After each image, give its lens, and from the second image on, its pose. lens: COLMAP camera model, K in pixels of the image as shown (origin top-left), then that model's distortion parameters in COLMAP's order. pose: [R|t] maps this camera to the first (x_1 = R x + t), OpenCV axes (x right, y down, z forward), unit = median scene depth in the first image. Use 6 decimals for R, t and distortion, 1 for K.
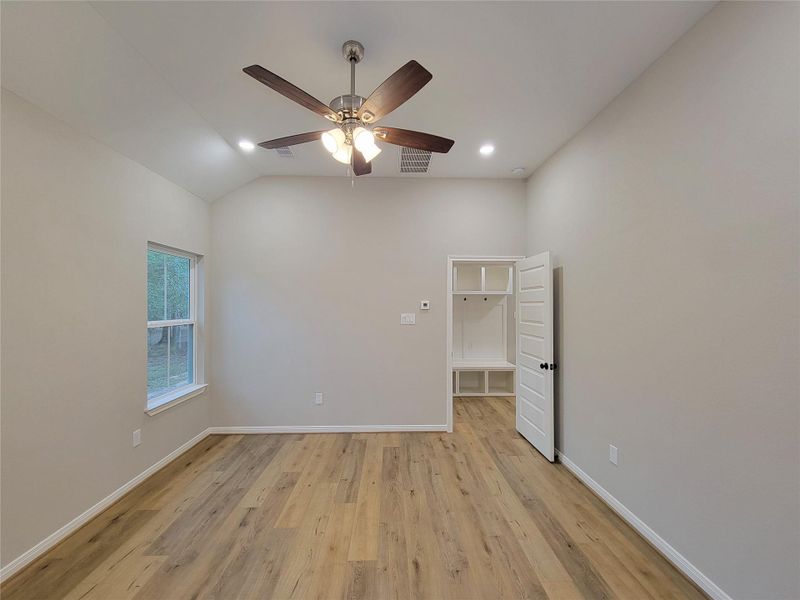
lens RADIAL K [[328.2, 0, 403.3], [0, 328.2, 302.0], [0, 0, 1]] dist [0.008688, -0.004400]
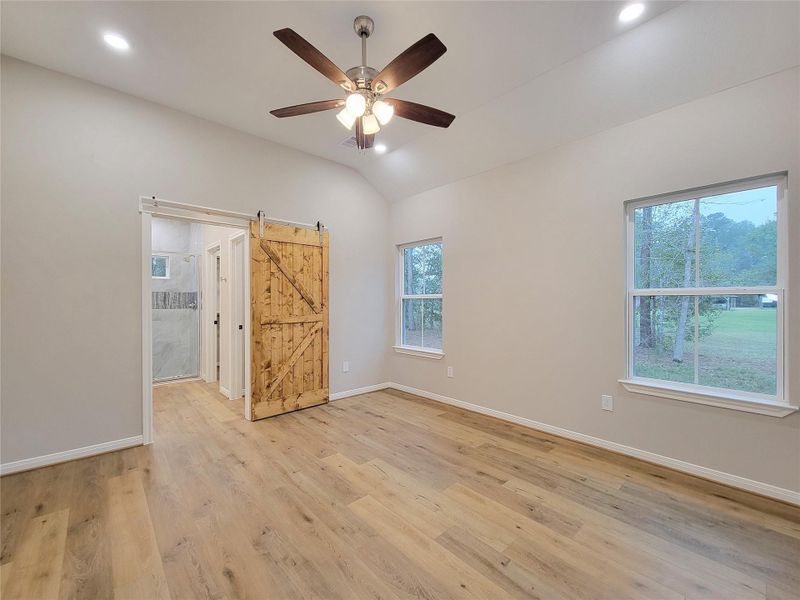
lens RADIAL K [[328.2, 0, 397.4], [0, 328.2, 300.1], [0, 0, 1]] dist [0.008688, -0.004400]
pose [[-0.766883, -0.001020, -0.641786, 0.366281], [0.007887, 0.999908, -0.011013, 0.116637], [0.641739, -0.013507, -0.766804, 1.513433]]
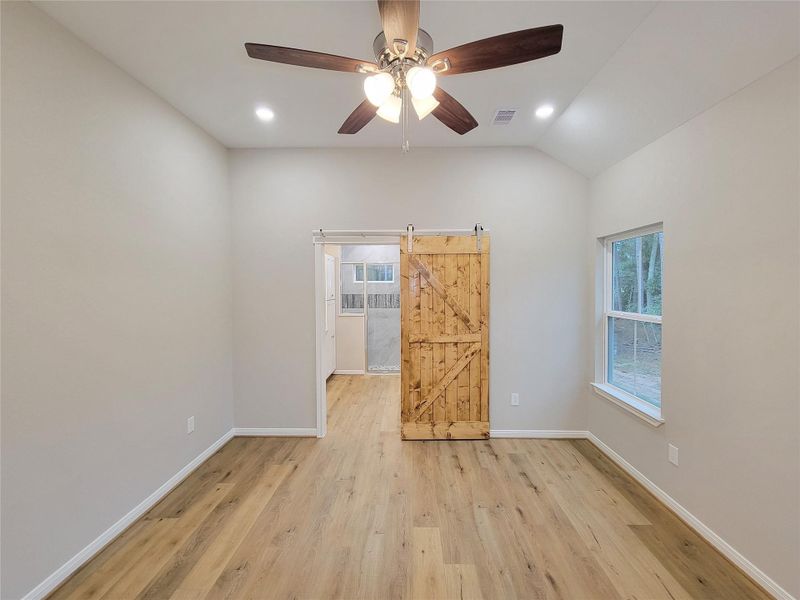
lens RADIAL K [[328.2, 0, 404.0], [0, 328.2, 292.4], [0, 0, 1]] dist [0.008688, -0.004400]
pose [[-0.998648, 0.004225, 0.051803, -0.131013], [0.004631, 0.999959, 0.007720, -0.016577], [-0.051768, 0.007949, -0.998627, 1.417278]]
